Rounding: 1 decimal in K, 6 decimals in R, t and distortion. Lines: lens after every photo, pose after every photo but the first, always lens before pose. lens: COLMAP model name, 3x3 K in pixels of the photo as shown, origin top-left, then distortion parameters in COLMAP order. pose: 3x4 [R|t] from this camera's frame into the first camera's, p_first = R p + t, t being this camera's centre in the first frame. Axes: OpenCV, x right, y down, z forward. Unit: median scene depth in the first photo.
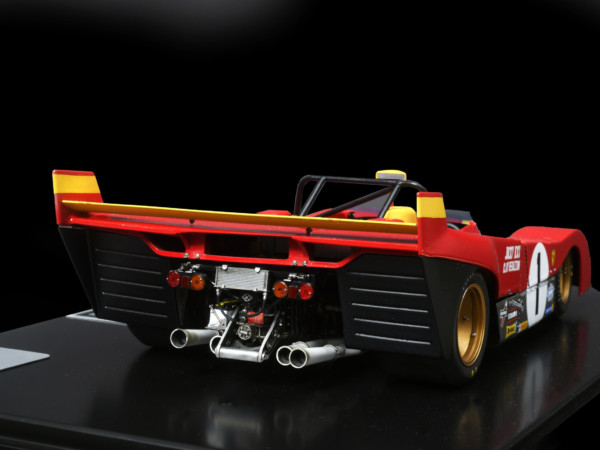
lens RADIAL K [[1198.9, 0, 300.0], [0, 1198.9, 225.0], [0, 0, 1]] dist [-0.021546, -0.143290]
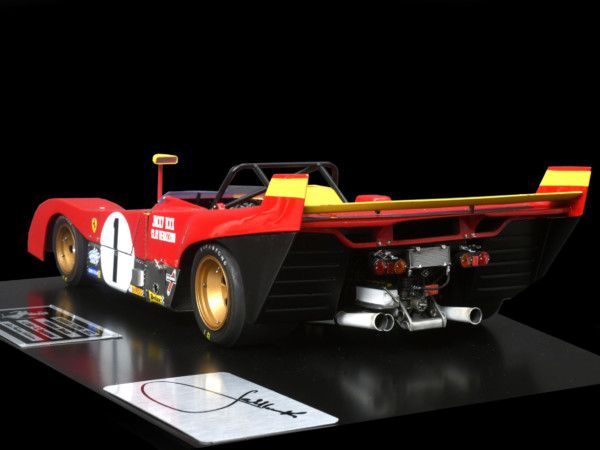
lens RADIAL K [[1198.9, 0, 300.0], [0, 1198.9, 225.0], [0, 0, 1]] dist [-0.021546, -0.143290]
pose [[0.598470, -0.114294, 0.792950, -1.007924], [0.079845, 0.993353, 0.082917, -0.088289], [-0.797156, 0.013689, 0.603618, 0.411443]]
